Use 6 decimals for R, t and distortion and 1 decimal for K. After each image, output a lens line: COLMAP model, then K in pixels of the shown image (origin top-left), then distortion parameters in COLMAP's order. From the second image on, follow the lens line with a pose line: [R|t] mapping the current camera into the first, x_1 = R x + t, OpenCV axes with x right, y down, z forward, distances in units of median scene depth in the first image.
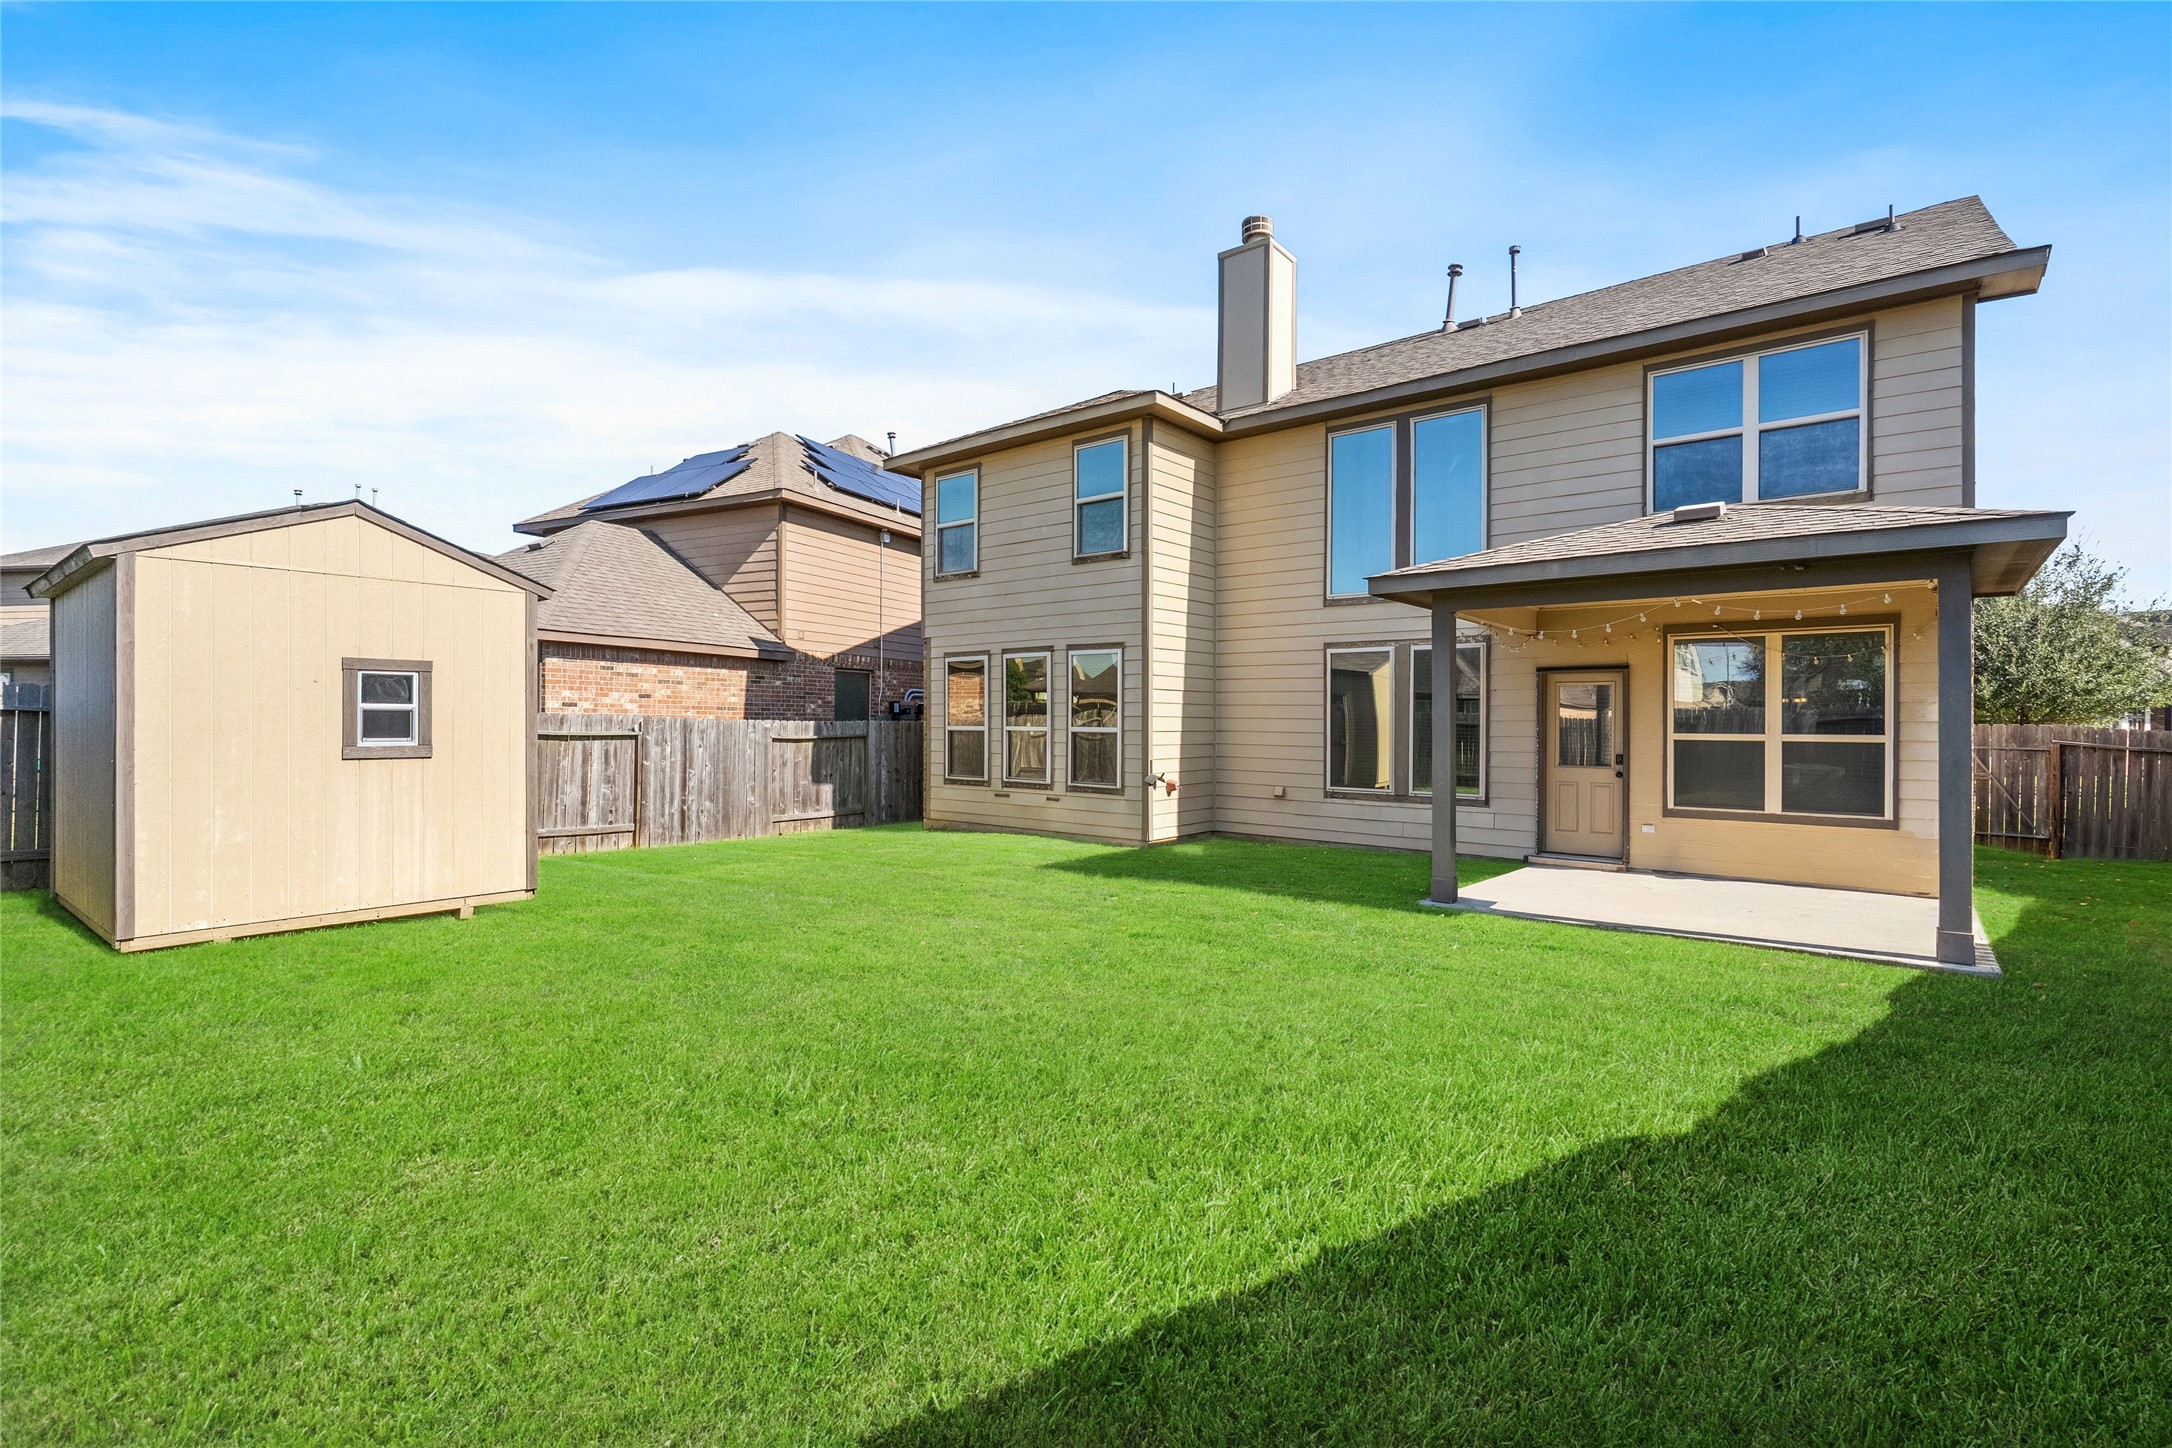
lens RADIAL K [[993.6, 0, 1084.1], [0, 993.6, 721.9], [0, 0, 1]] dist [-0.001016, 0.000031]
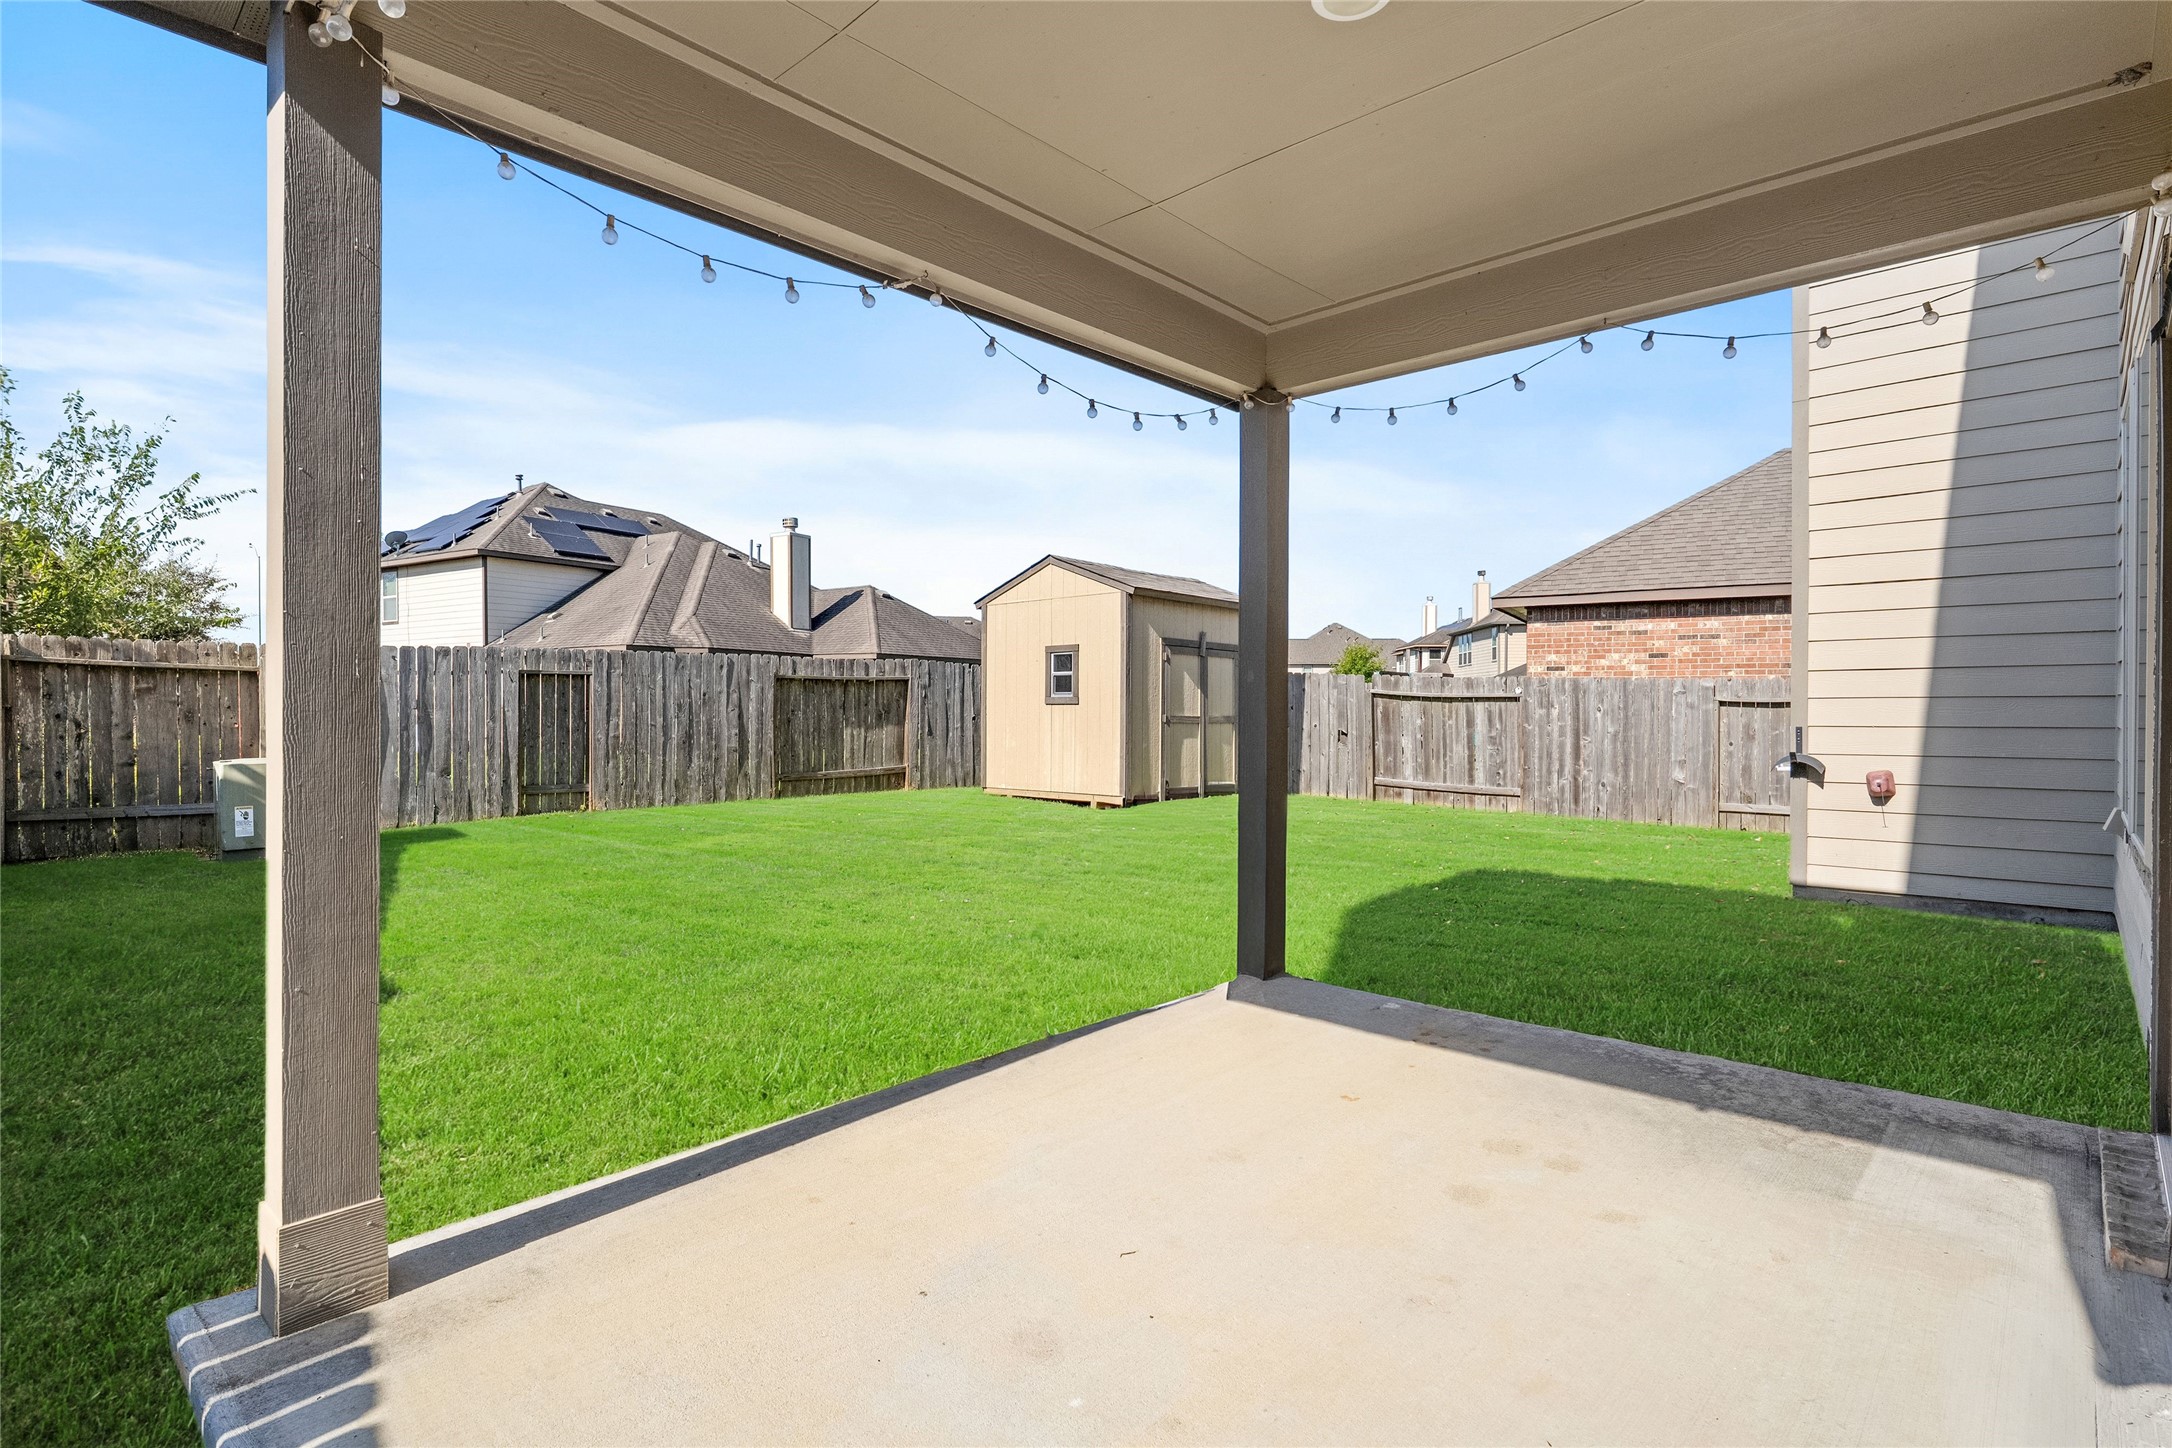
lens RADIAL K [[1060.9, 0, 1086.0], [0, 1060.9, 724.0], [0, 0, 1]] dist [-0.000838, -0.000054]
pose [[-0.056236, 0.007843, -0.998387, 0.608948], [0.000519, 0.999969, 0.007826, 0.031573], [0.998417, -0.000078, -0.056239, 0.642486]]
